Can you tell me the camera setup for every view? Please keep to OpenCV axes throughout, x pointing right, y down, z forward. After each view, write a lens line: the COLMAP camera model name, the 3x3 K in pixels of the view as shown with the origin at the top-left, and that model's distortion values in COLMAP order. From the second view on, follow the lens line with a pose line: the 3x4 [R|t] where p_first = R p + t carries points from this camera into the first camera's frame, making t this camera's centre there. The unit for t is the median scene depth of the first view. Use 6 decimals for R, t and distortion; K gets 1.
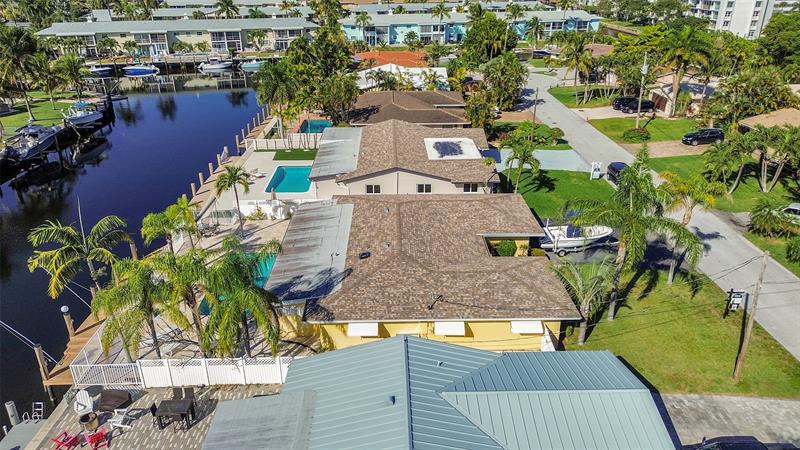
lens RADIAL K [[529.5, 0, 400.0], [0, 529.5, 225.0], [0, 0, 1]] dist [-0.002011, -0.001105]
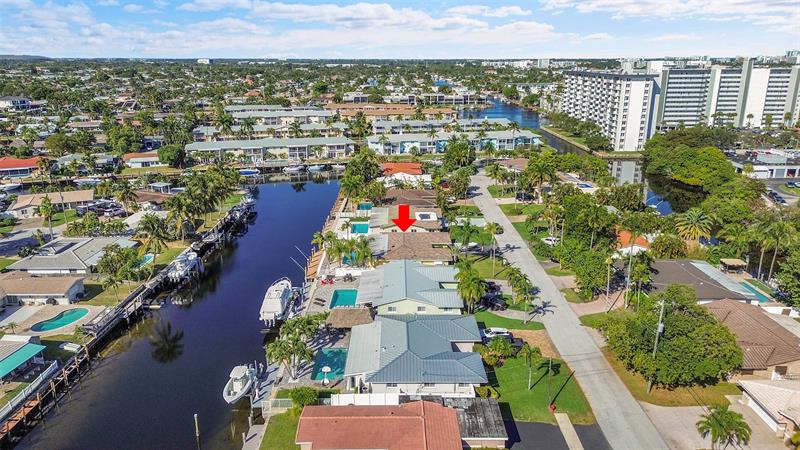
lens RADIAL K [[529.5, 0, 400.0], [0, 529.5, 225.0], [0, 0, 1]] dist [-0.002011, -0.001105]
pose [[0.999856, 0.007127, -0.015395, 0.006368], [-0.009271, 0.989535, -0.143996, 0.101452], [0.014208, 0.144118, 0.989458, -0.578509]]
